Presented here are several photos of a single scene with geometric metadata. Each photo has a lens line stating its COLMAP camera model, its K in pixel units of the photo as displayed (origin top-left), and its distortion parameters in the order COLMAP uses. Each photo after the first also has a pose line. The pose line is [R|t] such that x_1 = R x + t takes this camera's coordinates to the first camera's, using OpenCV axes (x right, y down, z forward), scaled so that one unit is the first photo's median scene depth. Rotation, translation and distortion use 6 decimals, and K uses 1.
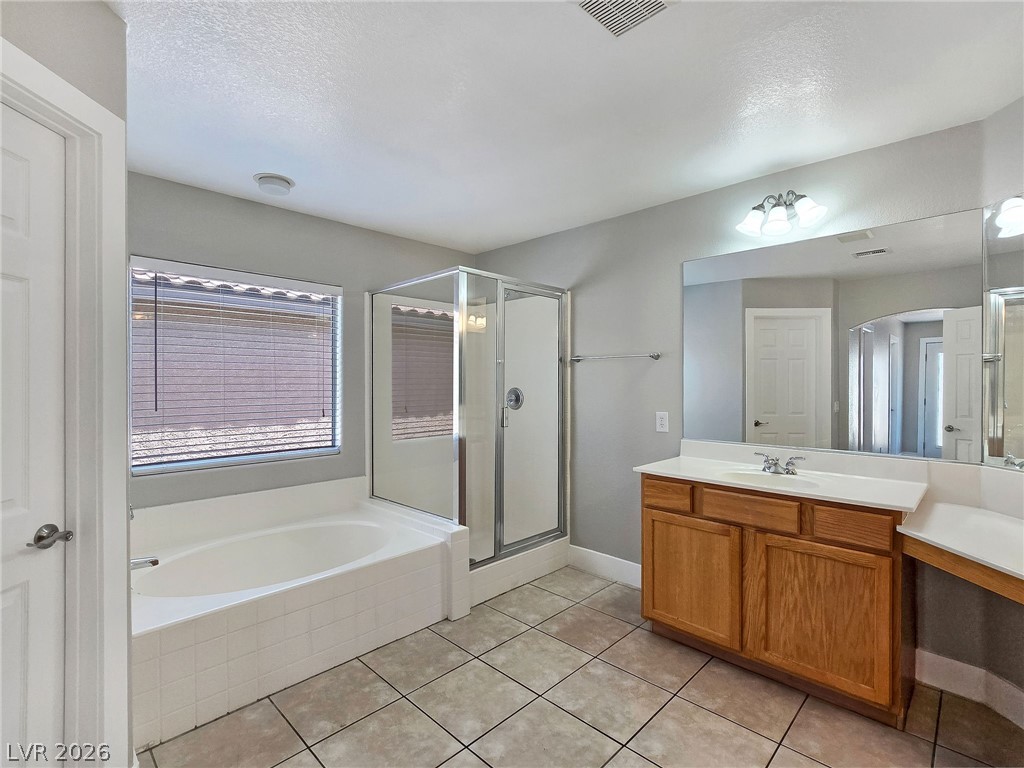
lens RADIAL K [[483.6, 0, 509.2], [0, 483.6, 382.1], [0, 0, 1]] dist [0.001051, -0.002057]
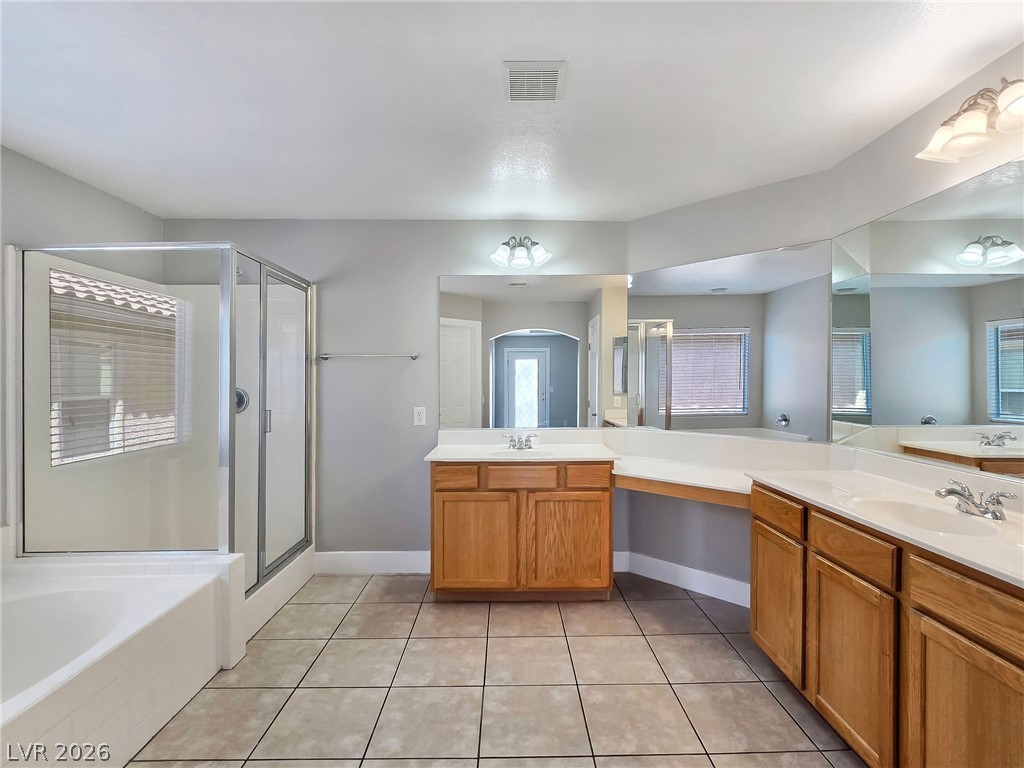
lens RADIAL K [[492.7, 0, 510.7], [0, 492.7, 379.4], [0, 0, 1]] dist [-0.001820, -0.001365]
pose [[0.707123, -0.002570, 0.707086, -0.428377], [0.005391, 0.999984, -0.001756, 0.001274], [-0.707070, 0.005054, 0.707125, 0.071040]]
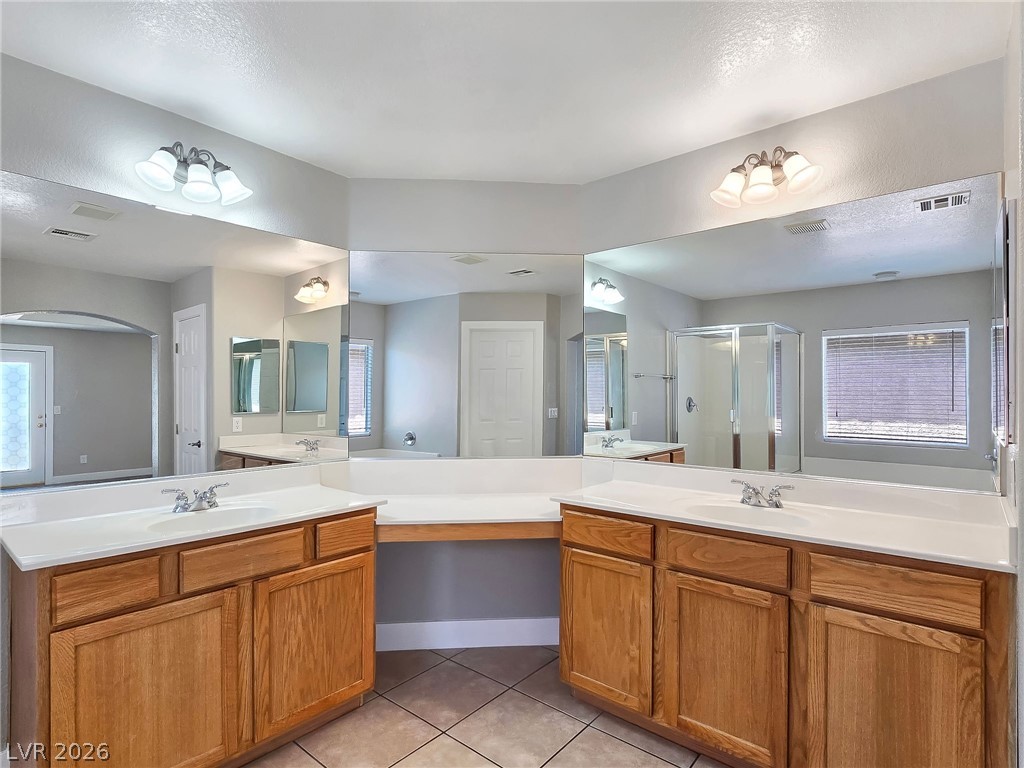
lens RADIAL K [[529.2, 0, 501.2], [0, 529.2, 403.0], [0, 0, 1]] dist [0.002230, -0.003910]
pose [[-0.069321, -0.010597, 0.997538, -0.330388], [0.001257, 0.999942, 0.010710, 0.009823], [-0.997594, 0.001997, -0.069304, 0.597882]]
